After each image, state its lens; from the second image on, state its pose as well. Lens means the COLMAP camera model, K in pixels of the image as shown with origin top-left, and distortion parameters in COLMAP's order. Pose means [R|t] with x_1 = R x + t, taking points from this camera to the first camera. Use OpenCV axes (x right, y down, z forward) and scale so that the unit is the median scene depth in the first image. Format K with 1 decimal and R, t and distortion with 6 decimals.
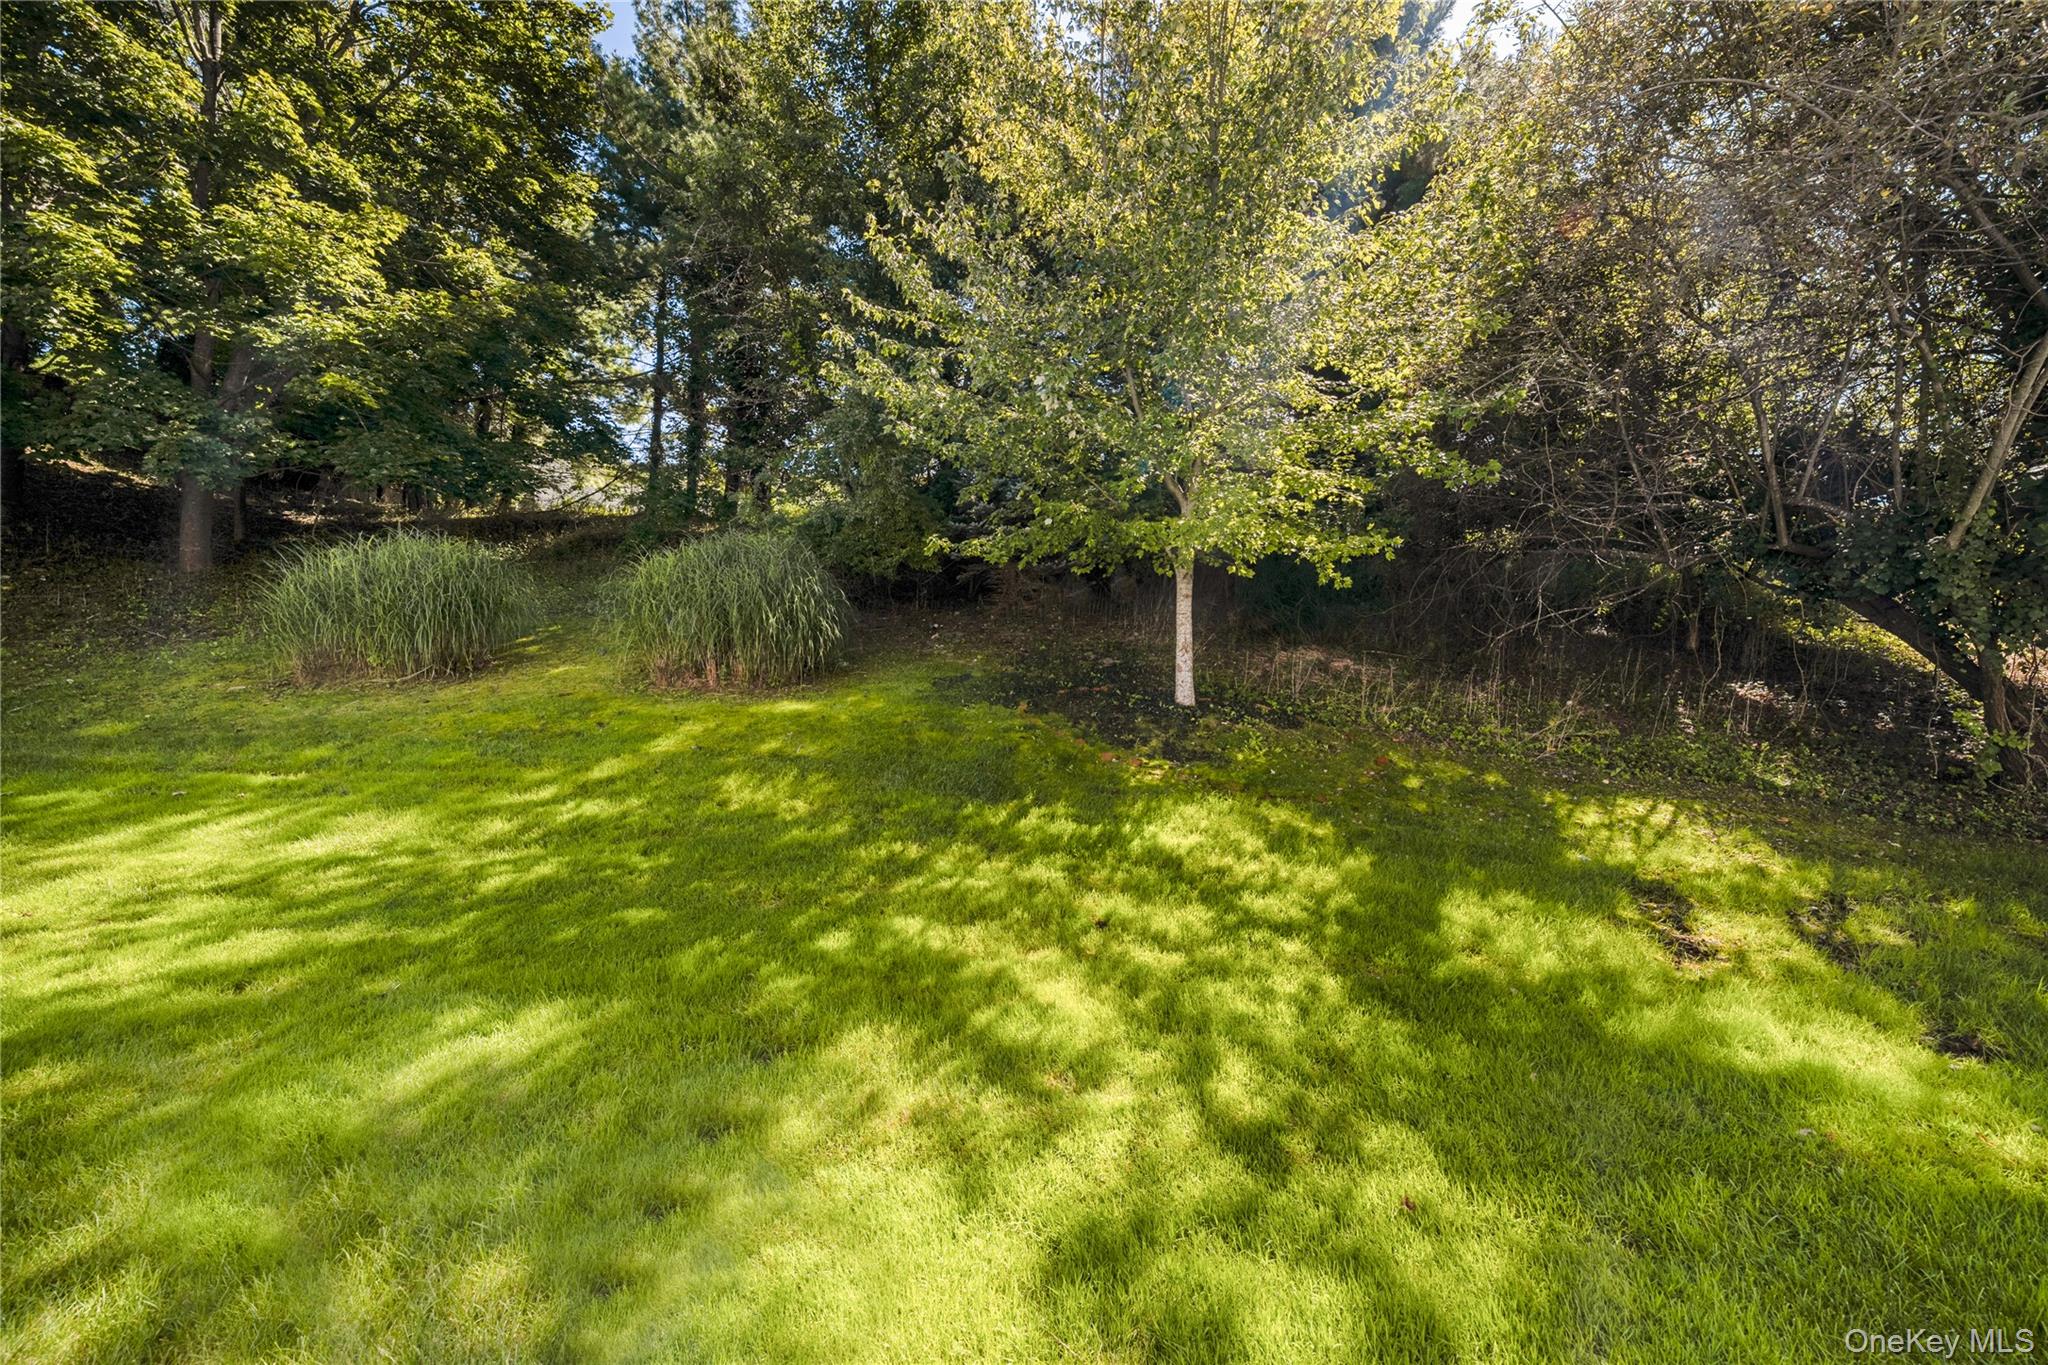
lens RADIAL K [[734.5, 0, 1025.0], [0, 734.5, 669.1], [0, 0, 1]] dist [-0.005689, -0.000078]
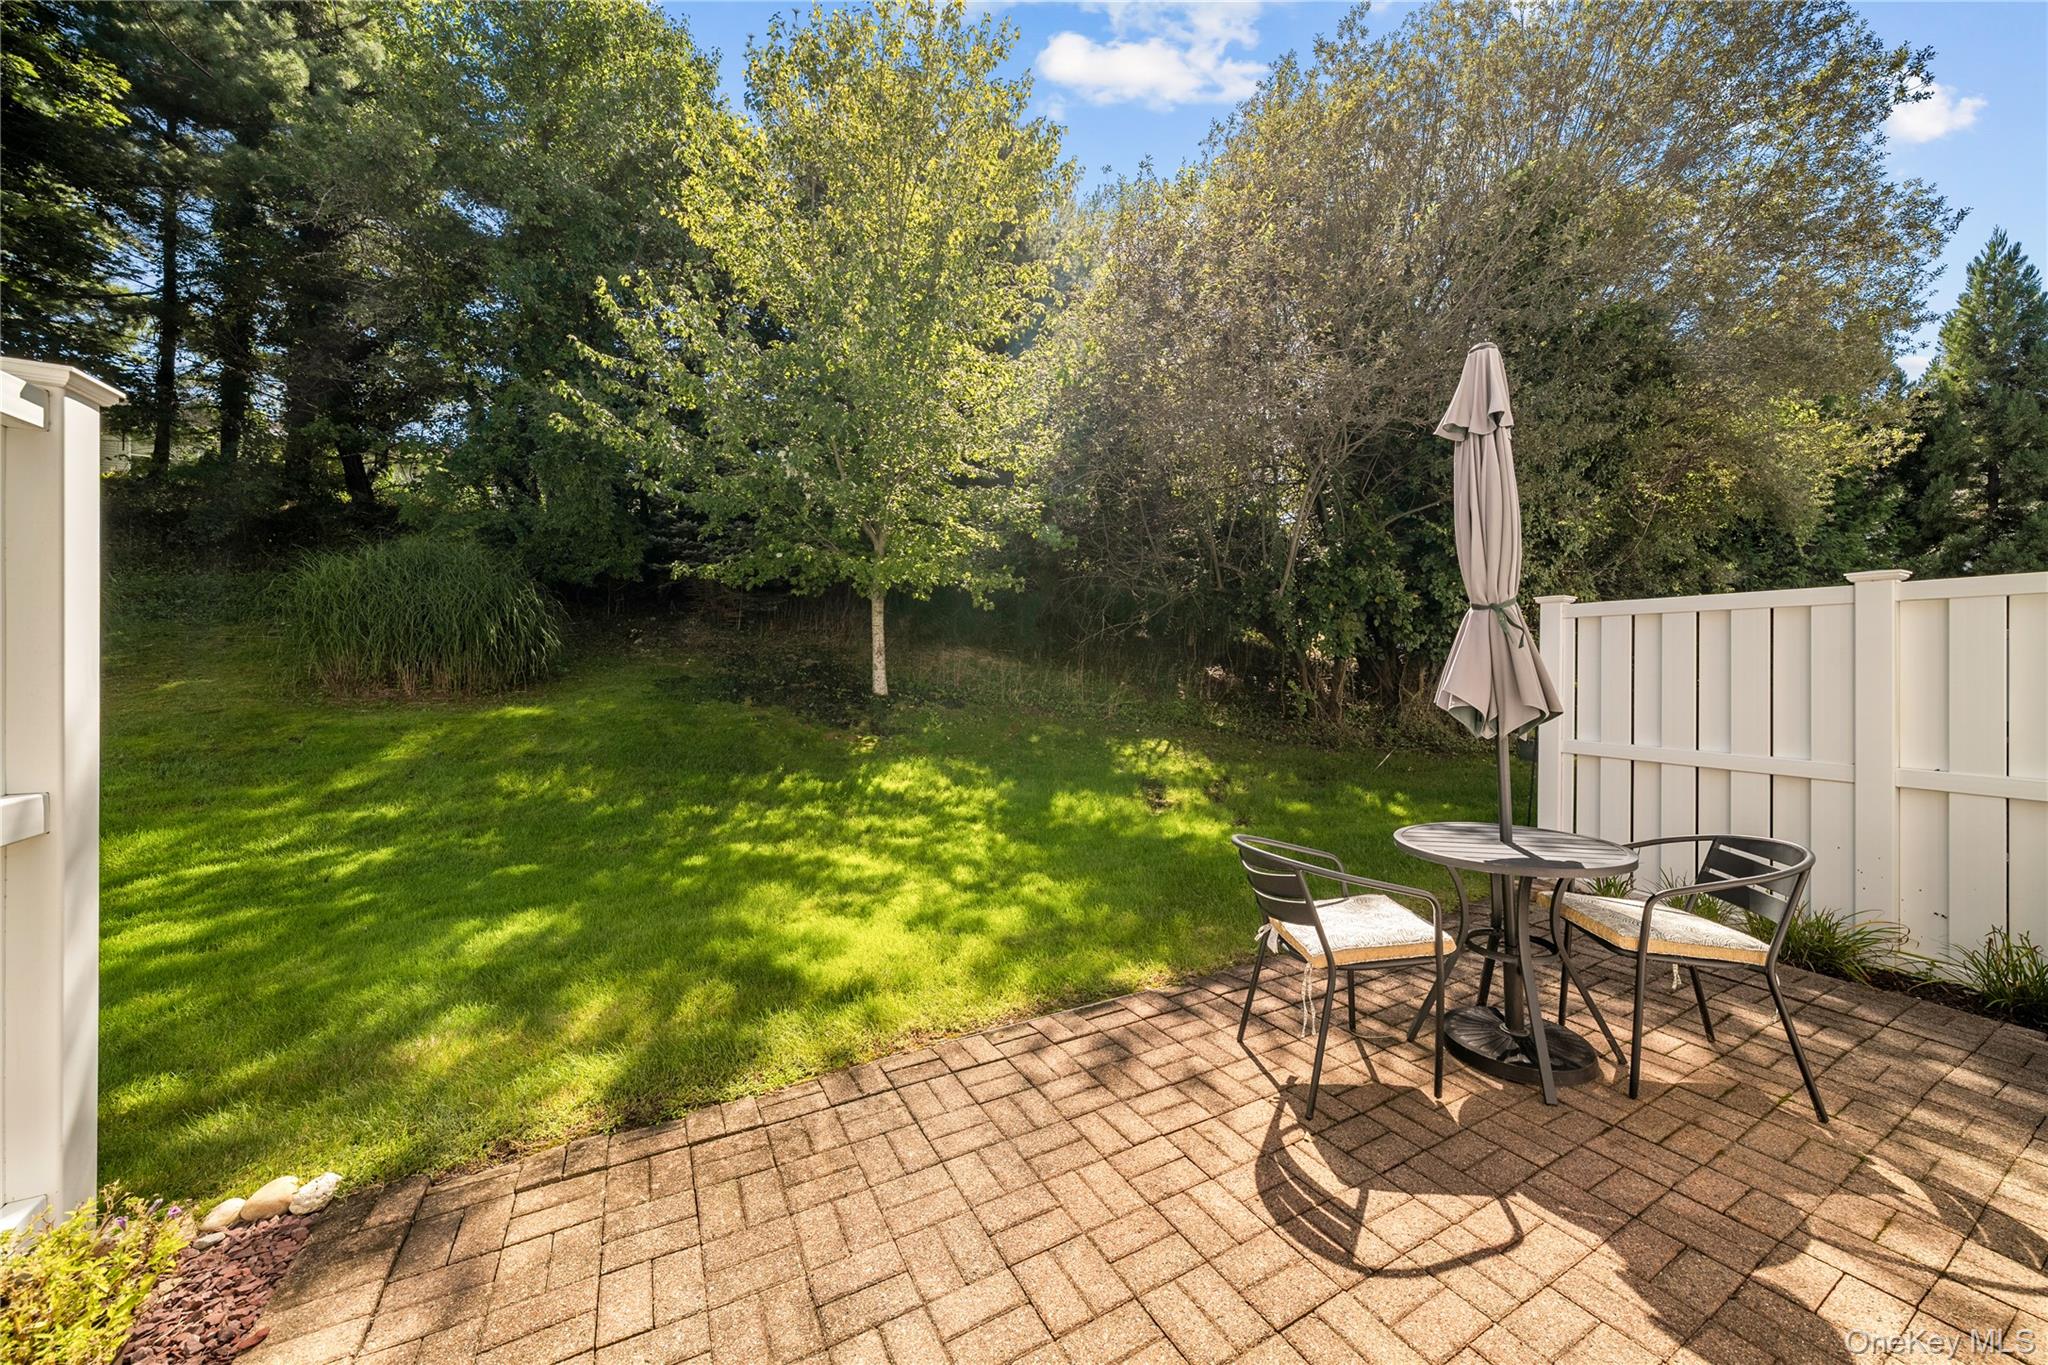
lens RADIAL K [[707.0, 0, 1022.5], [0, 707.0, 671.5], [0, 0, 1]] dist [-0.002600, 0.000077]
pose [[0.888846, -0.027061, 0.457407, -0.168386], [0.021332, 0.999616, 0.017687, -0.012799], [-0.457710, -0.005964, 0.889081, -0.307147]]
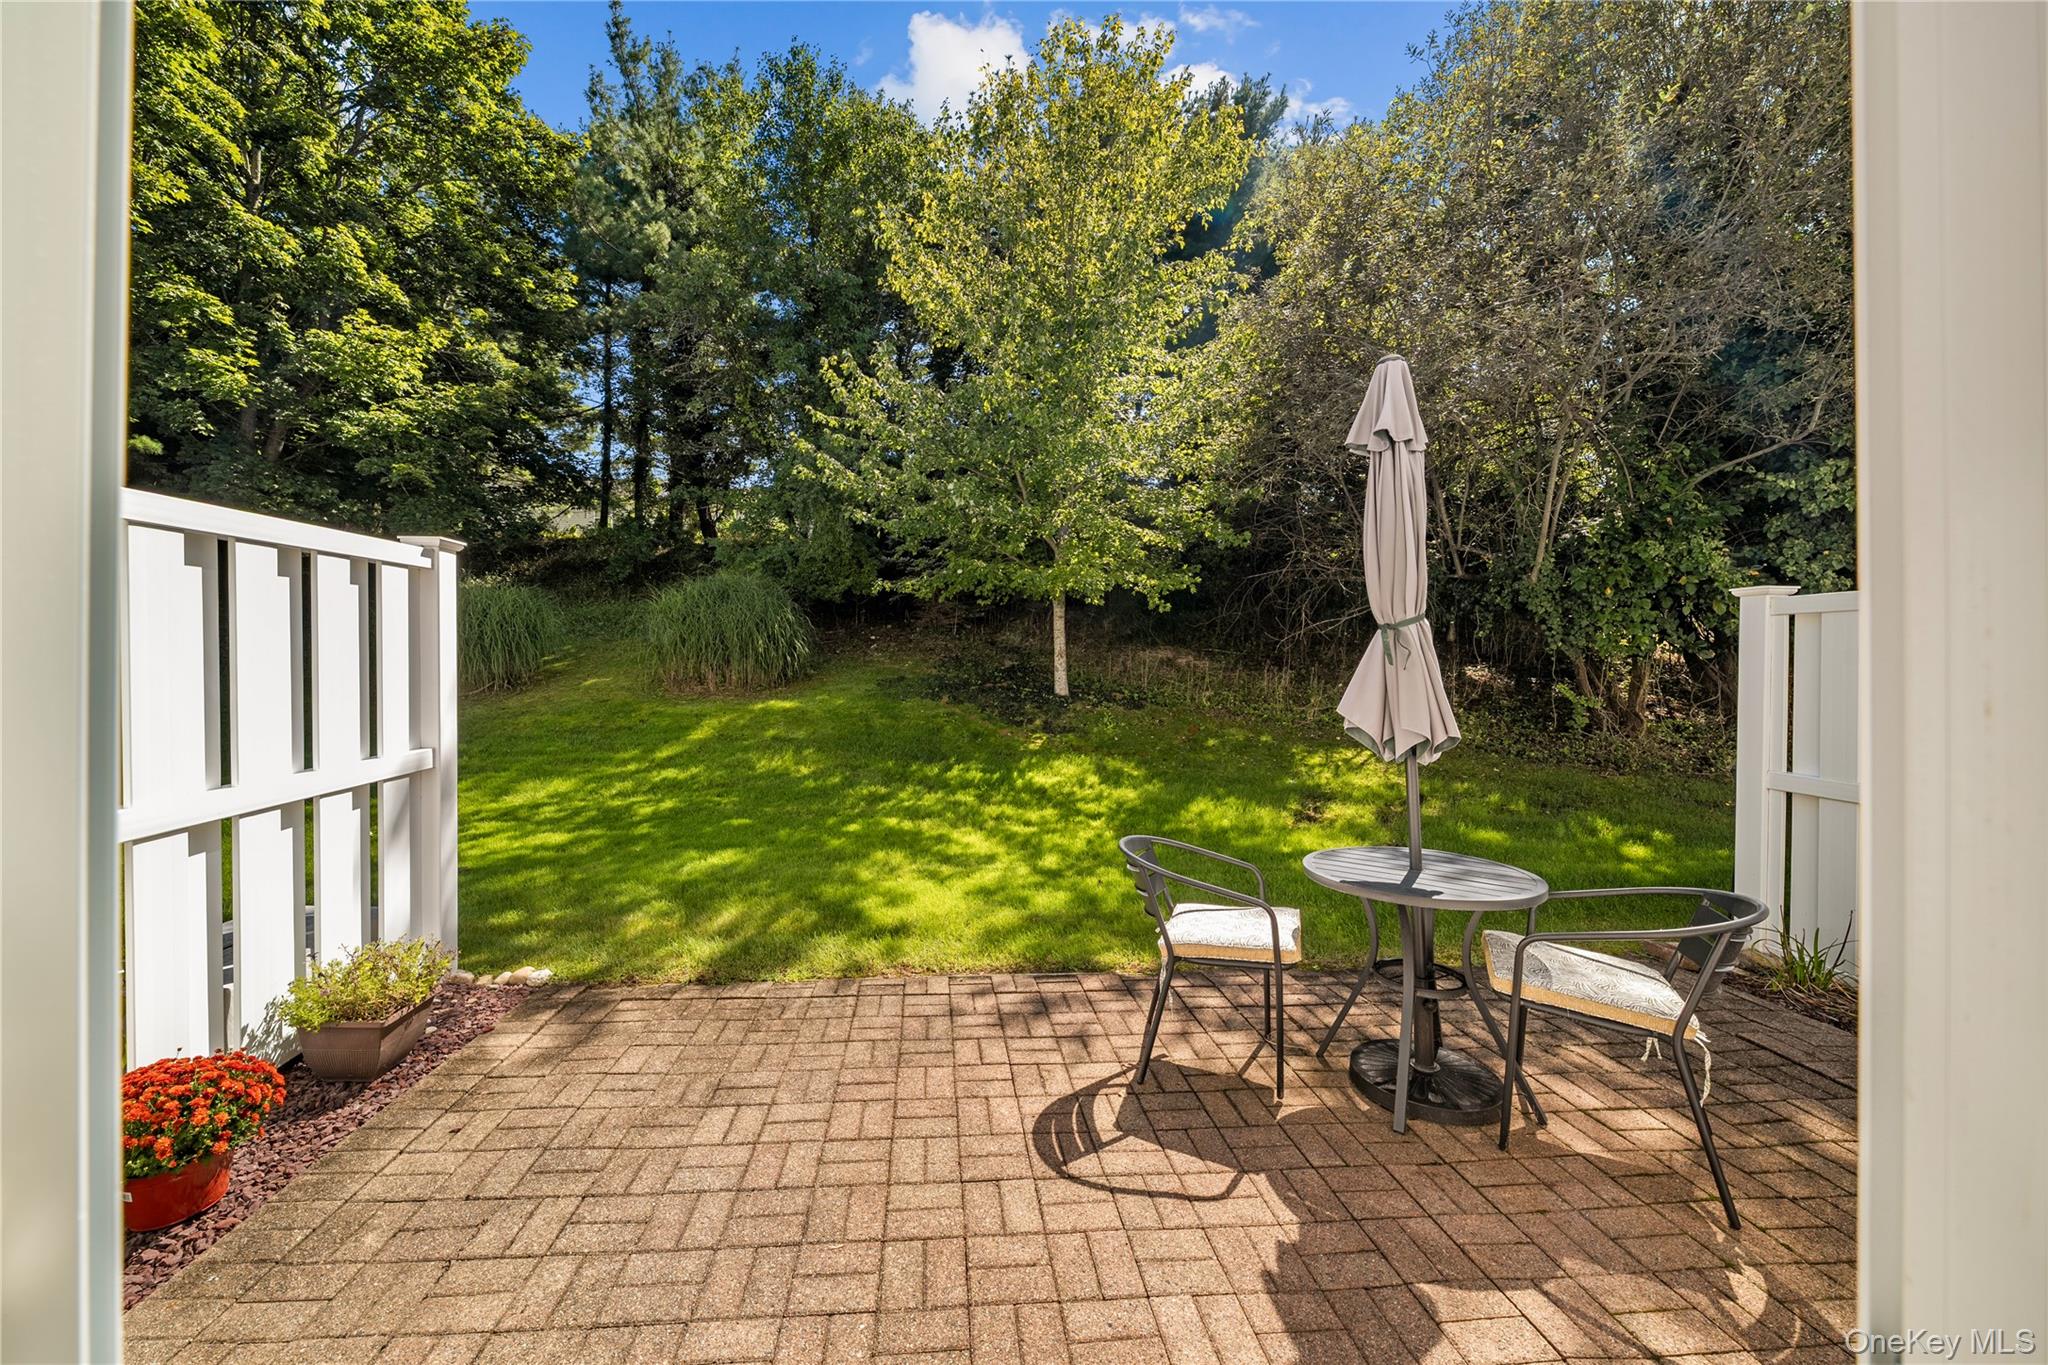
lens RADIAL K [[718.6, 0, 974.5], [0, 718.6, 673.0], [0, 0, 1]] dist [-0.002277, -0.000121]
pose [[0.998539, -0.028647, 0.045813, -0.011413], [0.027982, 0.999495, 0.015076, -0.022549], [-0.046222, -0.013772, 0.998836, -0.446818]]
